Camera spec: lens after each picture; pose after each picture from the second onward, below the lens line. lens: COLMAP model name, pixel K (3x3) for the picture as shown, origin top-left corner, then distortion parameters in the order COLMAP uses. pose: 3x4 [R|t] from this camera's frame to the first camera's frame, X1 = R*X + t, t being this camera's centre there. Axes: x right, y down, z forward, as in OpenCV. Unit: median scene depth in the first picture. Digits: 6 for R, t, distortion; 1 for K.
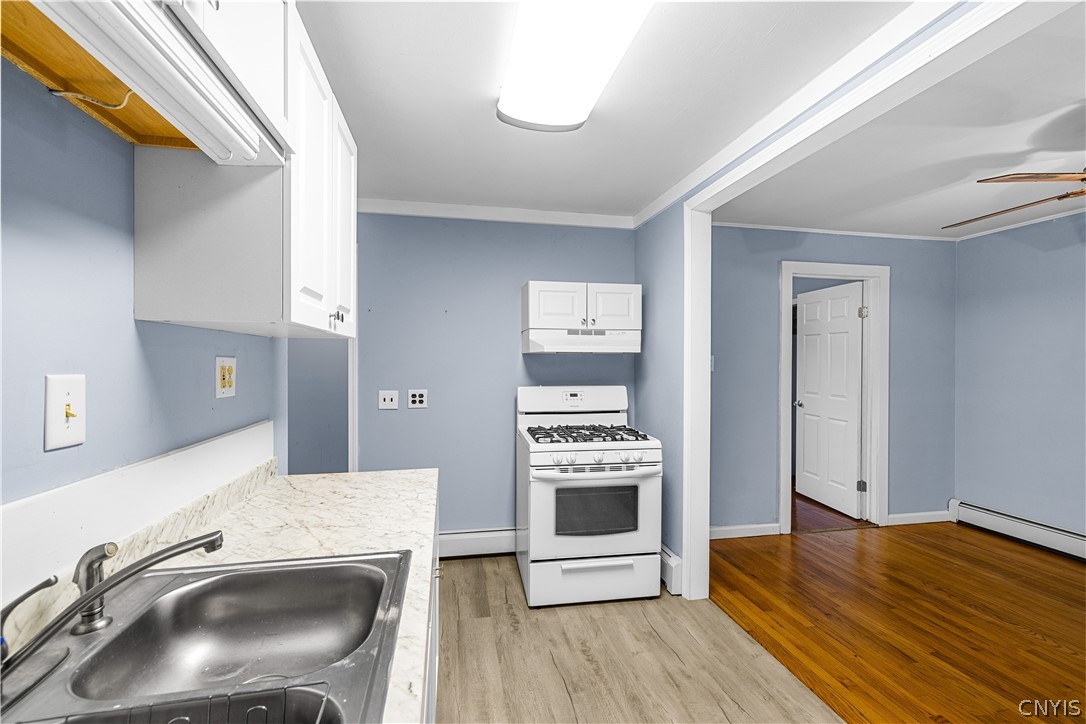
lens RADIAL K [[469.8, 0, 541.7], [0, 469.8, 363.4], [0, 0, 1]] dist [0.004422, 0.000155]
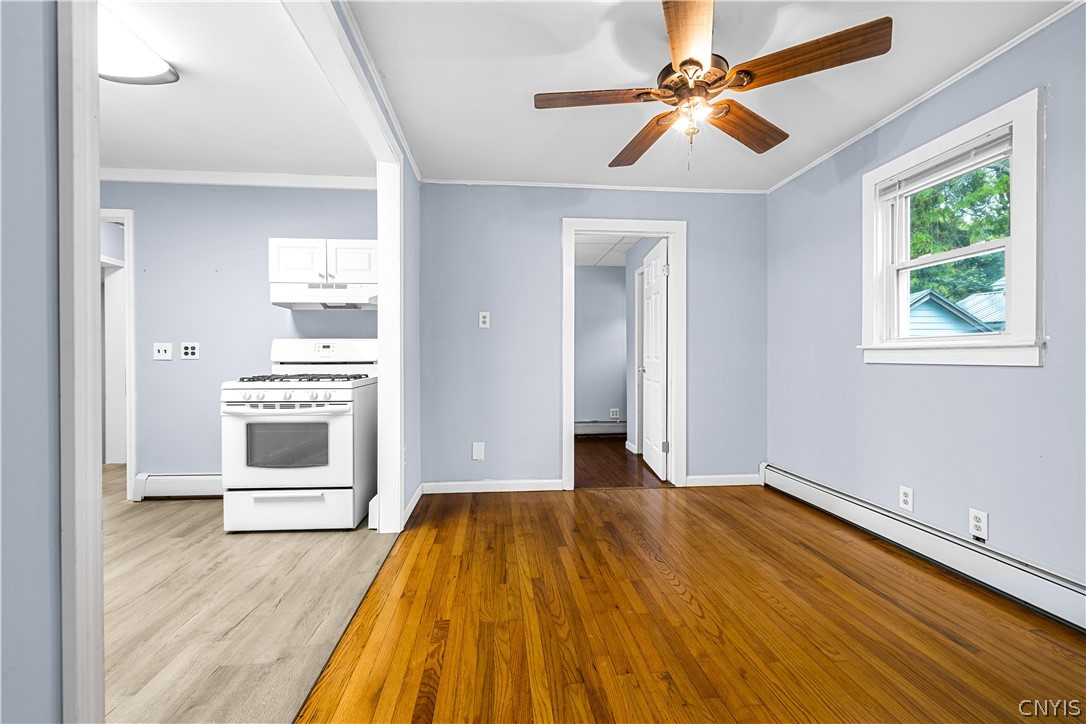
lens RADIAL K [[469.8, 0, 536.2], [0, 469.8, 361.0], [0, 0, 1]] dist [0.004422, 0.000155]
pose [[0.993906, -0.003554, -0.110174, 0.717795], [0.003573, 0.999994, -0.000030, 0.110924], [0.110173, -0.000364, 0.993912, -0.003276]]
